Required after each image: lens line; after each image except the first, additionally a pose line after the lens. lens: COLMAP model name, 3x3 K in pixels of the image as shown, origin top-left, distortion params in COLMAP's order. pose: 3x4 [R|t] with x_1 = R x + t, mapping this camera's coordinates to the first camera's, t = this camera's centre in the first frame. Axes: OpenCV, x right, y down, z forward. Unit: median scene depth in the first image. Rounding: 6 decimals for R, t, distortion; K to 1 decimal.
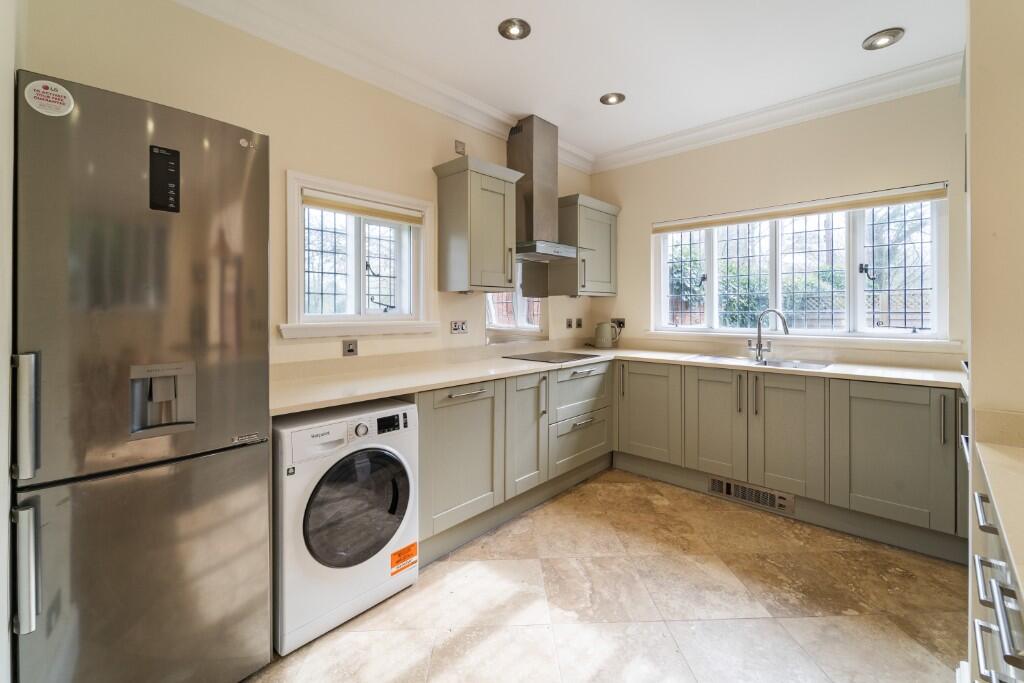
lens RADIAL K [[429.6, 0, 513.6], [0, 429.6, 311.0], [0, 0, 1]] dist [0.000686, 0.000008]
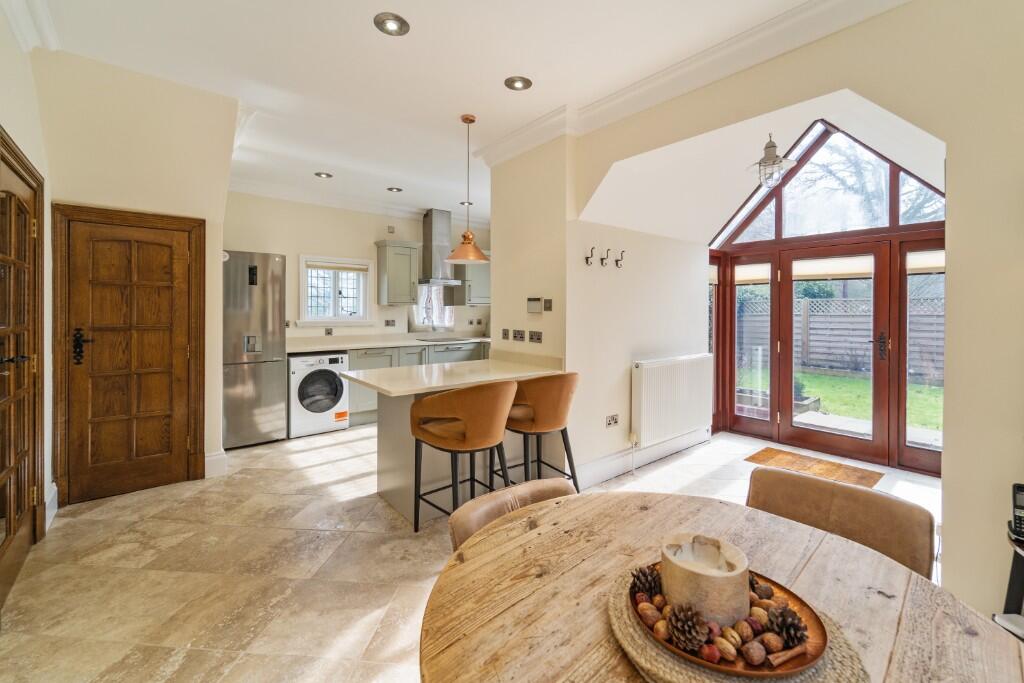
lens RADIAL K [[429.6, 0, 513.6], [0, 429.6, 311.0], [0, 0, 1]] dist [0.000686, 0.000008]
pose [[0.992600, 0.004226, -0.121356, 0.701749], [-0.004128, 0.999991, 0.001059, -0.022647], [0.121359, -0.000550, 0.992609, -0.905211]]
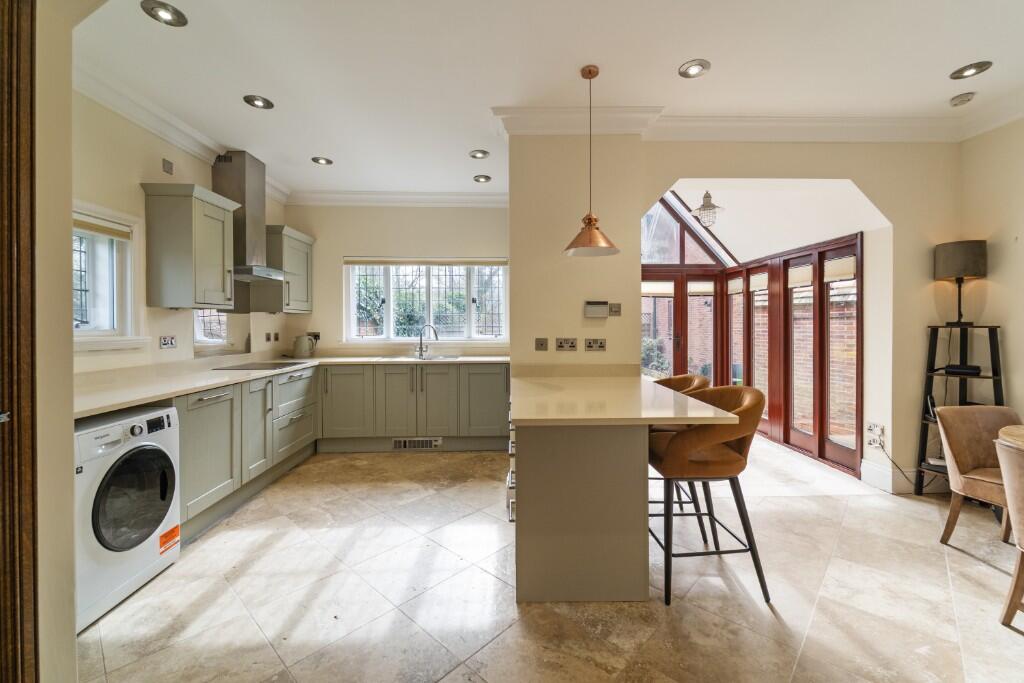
lens RADIAL K [[426.3, 0, 516.4], [0, 426.3, 325.8], [0, 0, 1]] dist [0.001201, 0.000123]
pose [[0.706141, -0.003839, 0.708061, -0.278778], [0.003935, 0.999991, 0.001498, 0.000291], [-0.708060, 0.001728, 0.706150, -0.328437]]
